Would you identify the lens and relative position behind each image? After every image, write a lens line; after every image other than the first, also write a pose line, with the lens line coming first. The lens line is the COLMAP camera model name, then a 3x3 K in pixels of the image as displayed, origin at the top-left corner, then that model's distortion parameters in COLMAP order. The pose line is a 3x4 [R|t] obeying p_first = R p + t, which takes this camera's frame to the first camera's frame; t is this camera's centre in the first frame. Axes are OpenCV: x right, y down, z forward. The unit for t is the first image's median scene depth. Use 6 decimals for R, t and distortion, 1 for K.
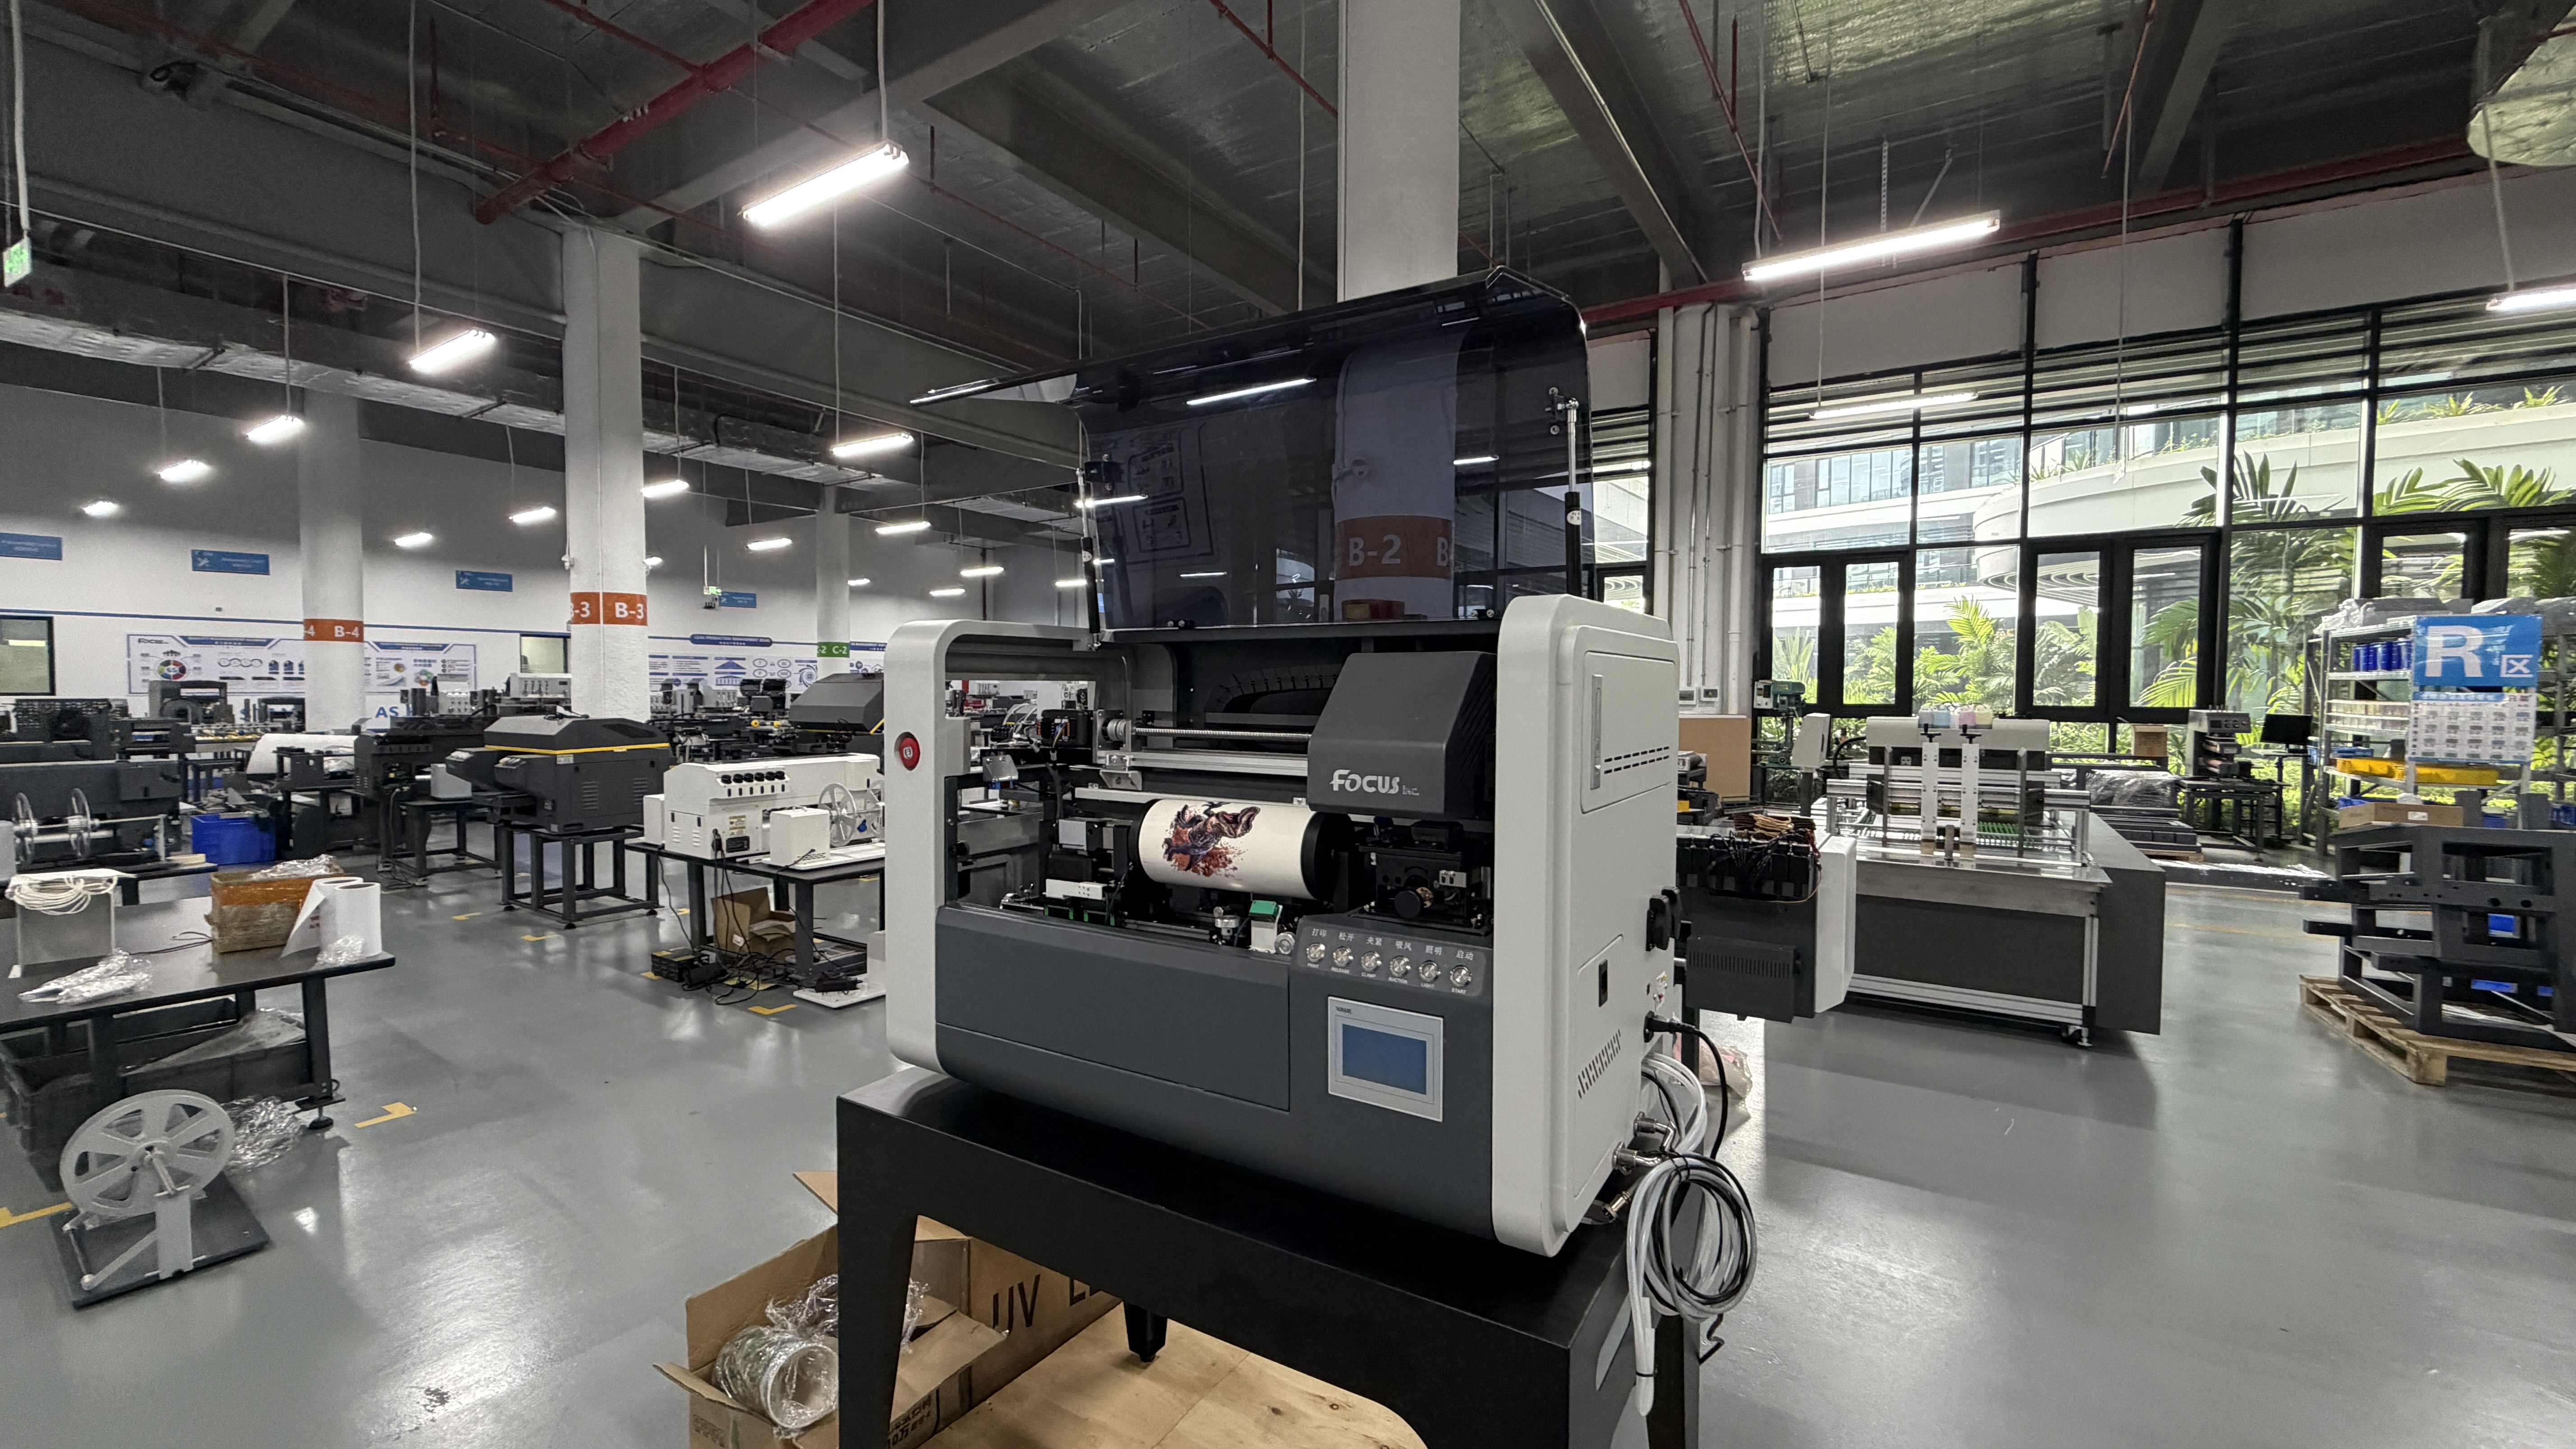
lens RADIAL K [[1025.2, 0, 1283.3], [0, 1025.2, 720.4], [0, 0, 1]] dist [-0.000090, -0.000214]
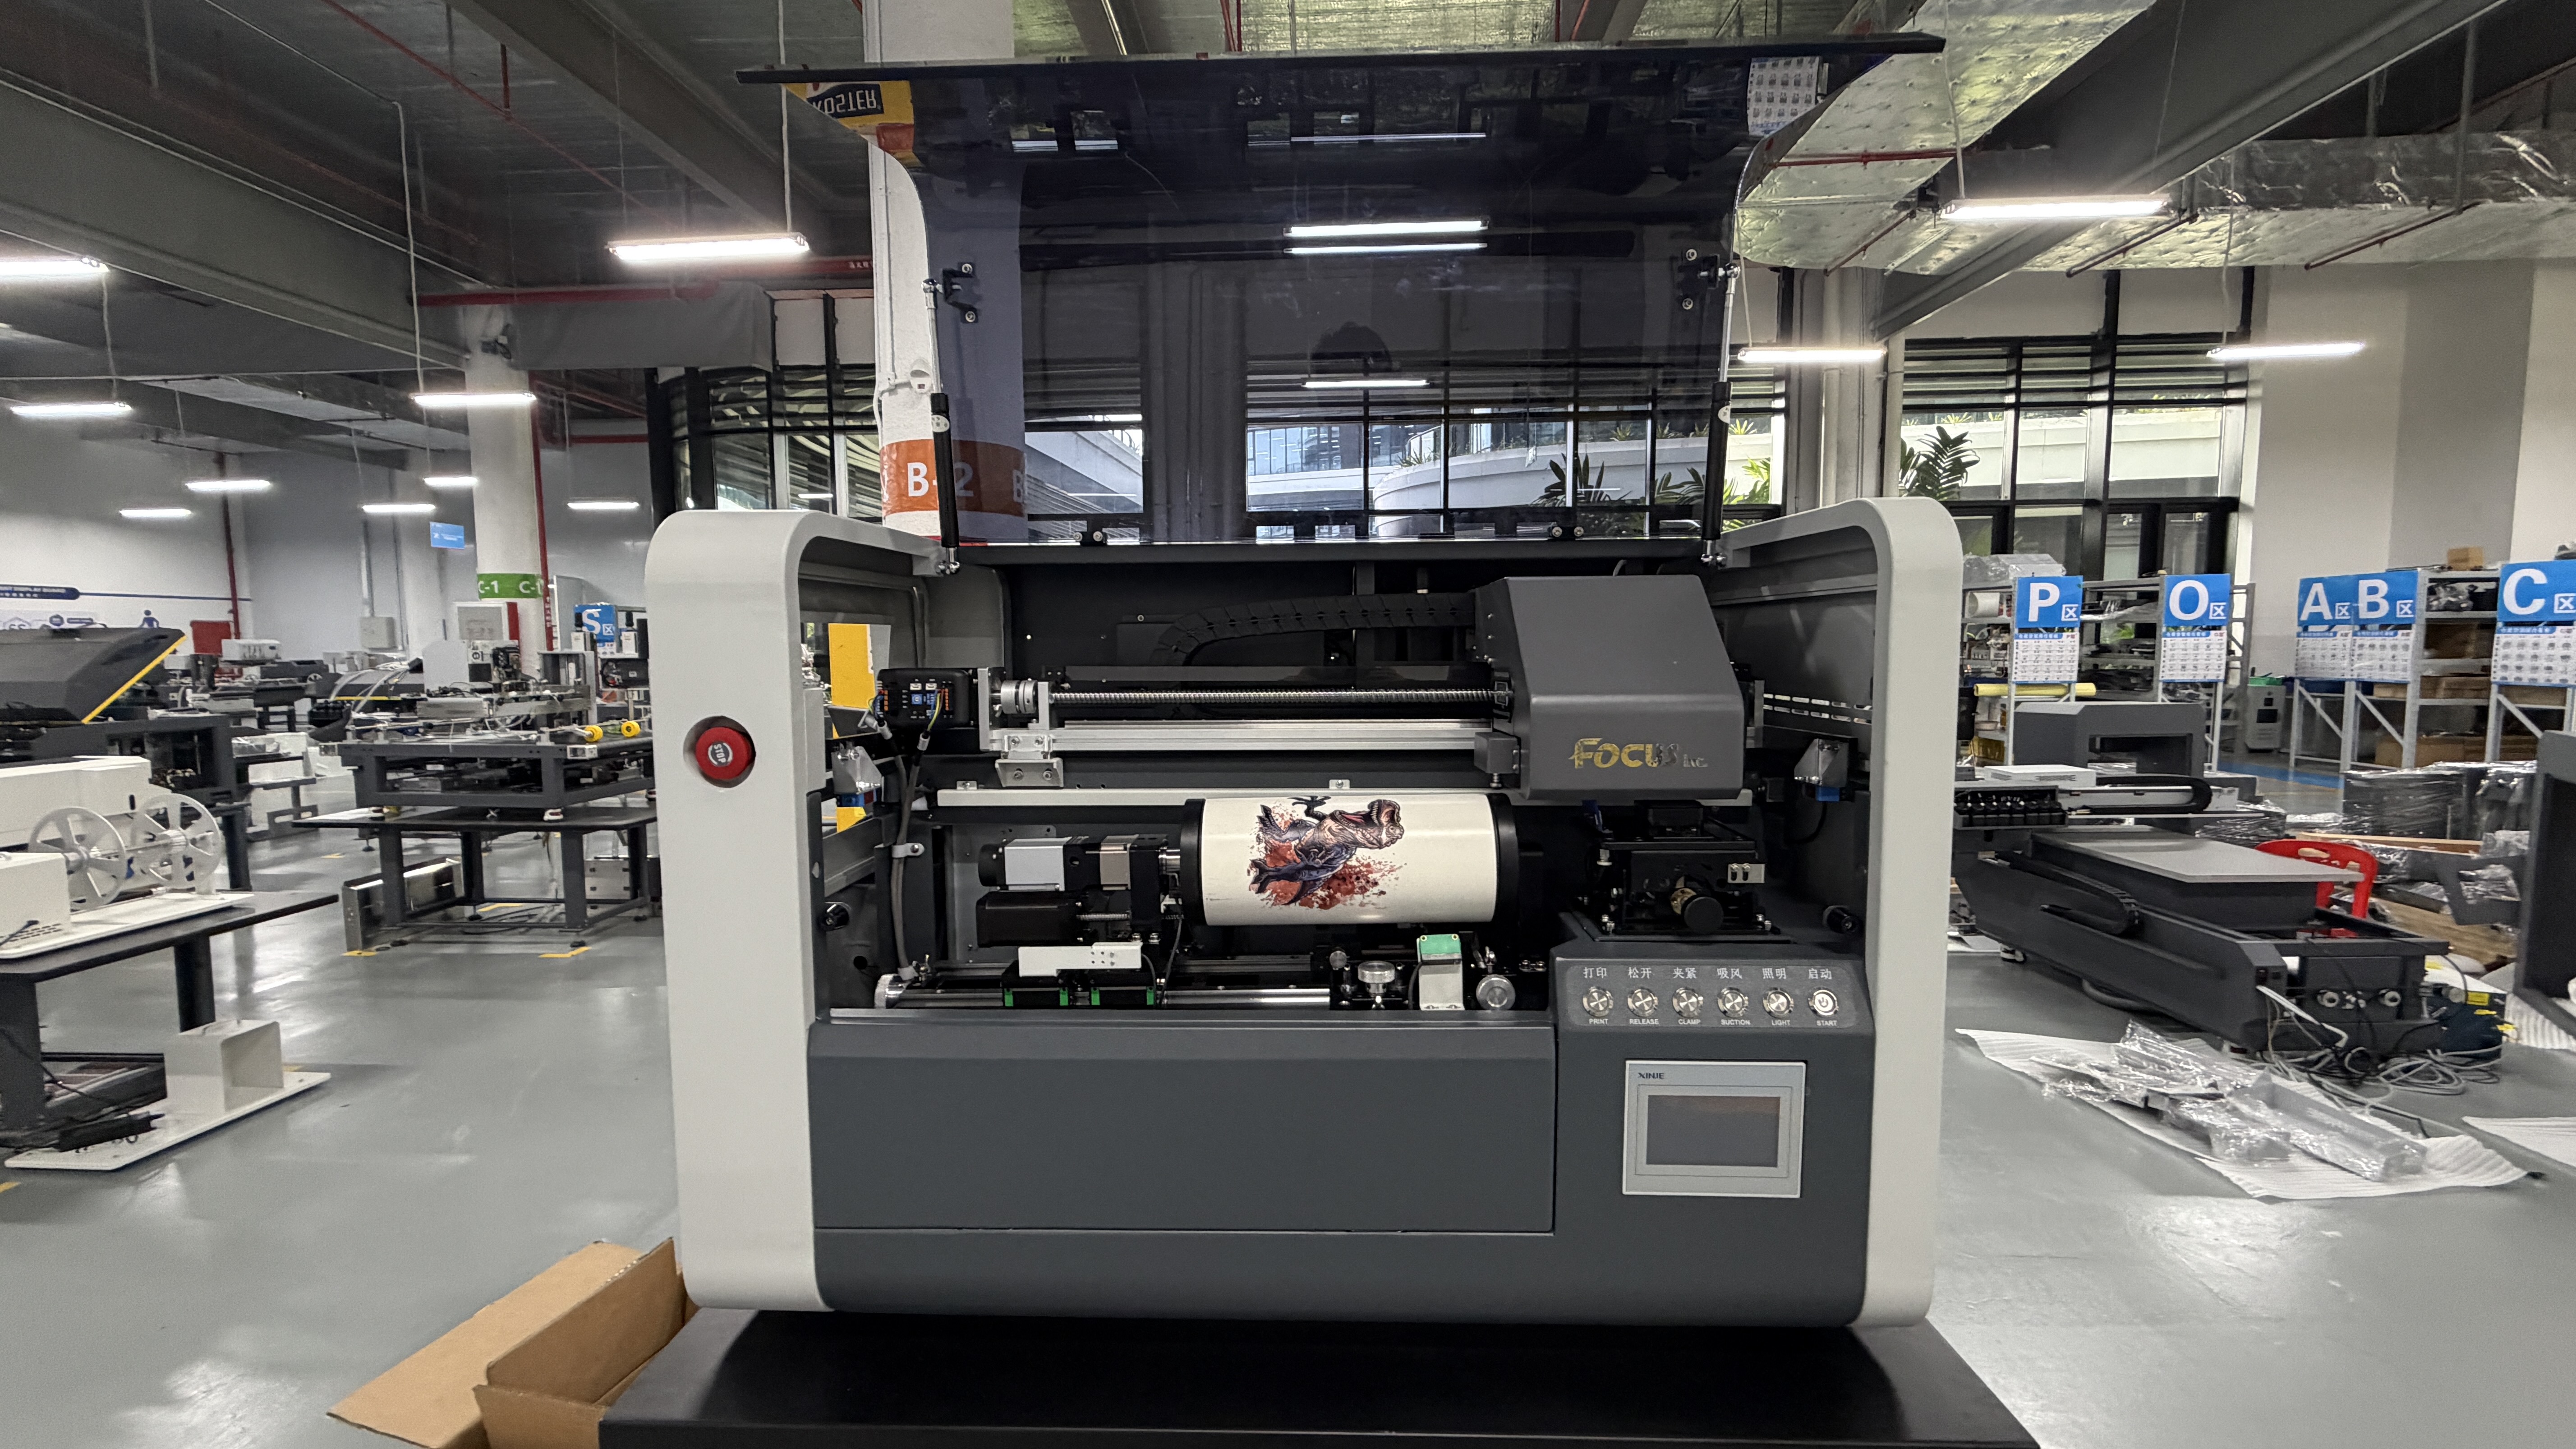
lens RADIAL K [[1025.2, 0, 1281.7], [0, 1025.2, 721.1], [0, 0, 1]] dist [-0.000090, -0.000214]
pose [[0.867130, -0.051760, 0.495385, -0.061103], [0.028931, 0.998141, 0.053649, -0.000960], [-0.497241, -0.032189, 0.867015, 0.063642]]
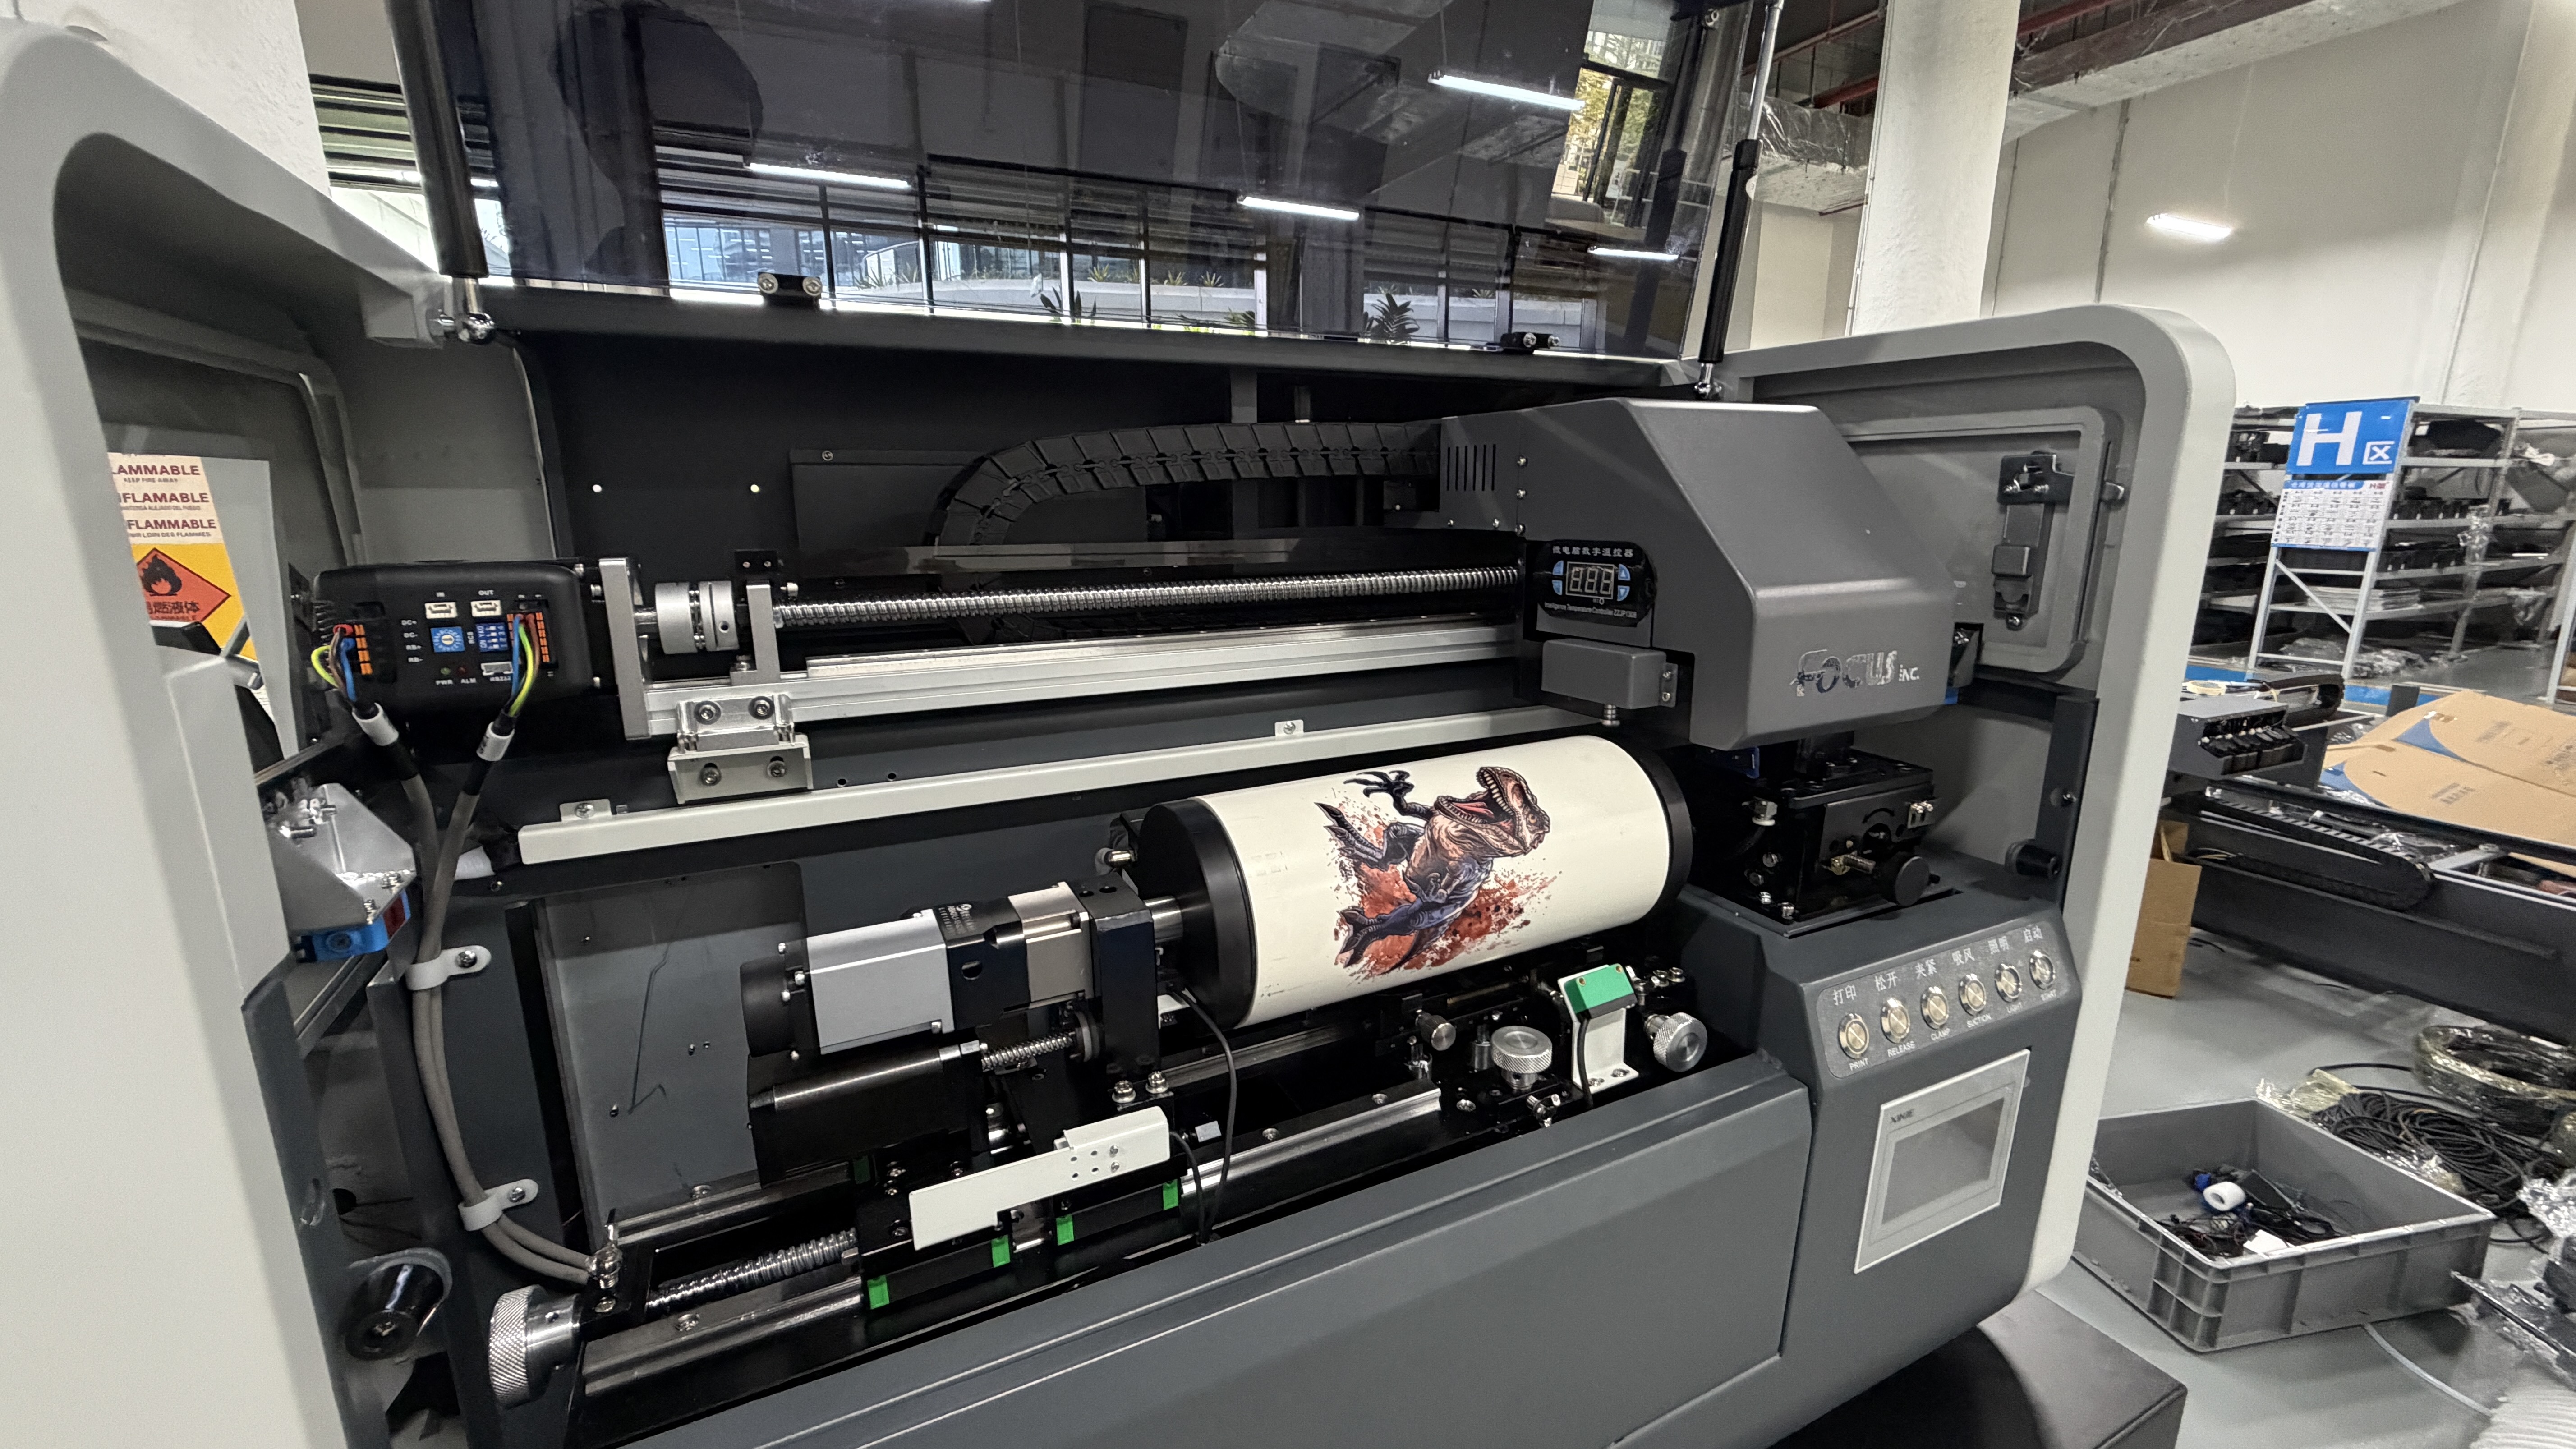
lens RADIAL K [[1025.2, 0, 1281.3], [0, 1025.2, 721.5], [0, 0, 1]] dist [-0.000090, -0.000214]
pose [[0.528795, -0.196807, 0.825616, -0.059527], [0.034628, 0.976937, 0.210700, -0.003489], [-0.848043, -0.082827, 0.523415, 0.123440]]
